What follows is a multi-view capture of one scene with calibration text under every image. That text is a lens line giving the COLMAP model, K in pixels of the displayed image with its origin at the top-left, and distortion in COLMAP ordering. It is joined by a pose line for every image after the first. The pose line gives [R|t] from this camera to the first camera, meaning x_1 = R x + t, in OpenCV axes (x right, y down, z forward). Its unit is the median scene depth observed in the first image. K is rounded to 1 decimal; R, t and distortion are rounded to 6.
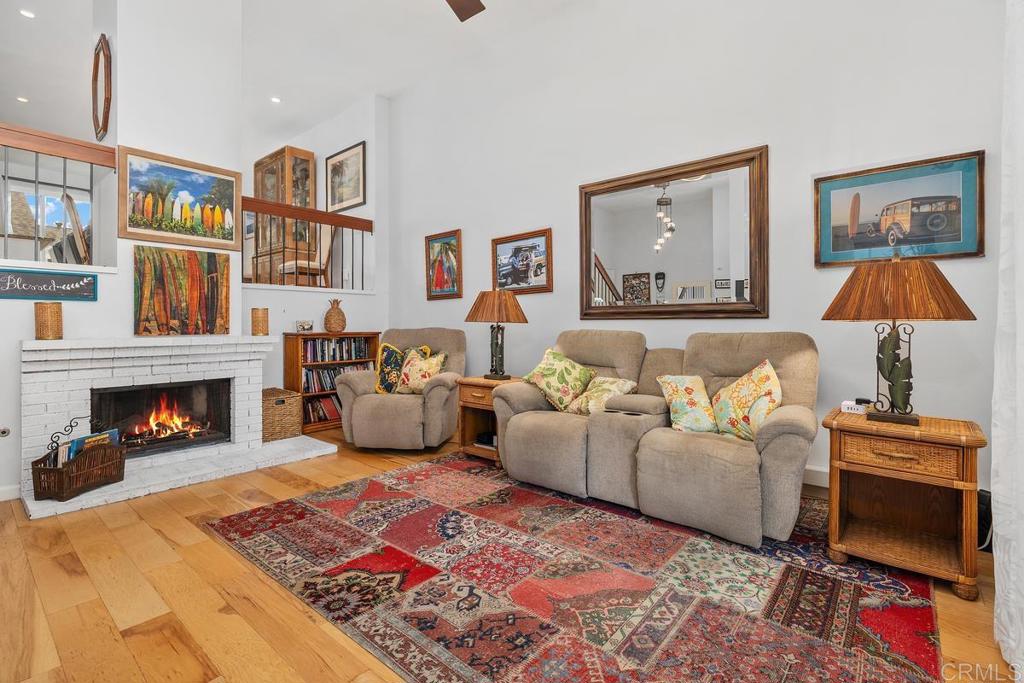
lens RADIAL K [[468.6, 0, 515.6], [0, 468.6, 328.3], [0, 0, 1]] dist [-0.002570, -0.000511]
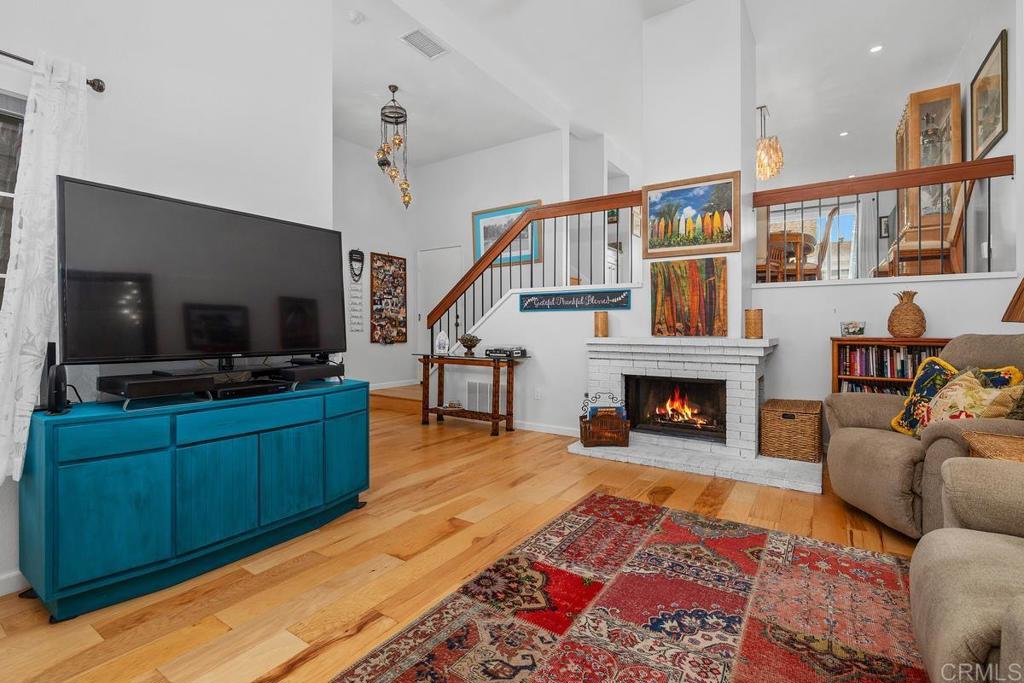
lens RADIAL K [[468.6, 0, 515.6], [0, 468.6, 328.3], [0, 0, 1]] dist [-0.002570, -0.000511]
pose [[0.107582, 0.002915, -0.994192, 0.427372], [-0.008554, 0.999961, 0.002007, -0.003752], [0.994159, 0.008288, 0.107602, 0.566456]]
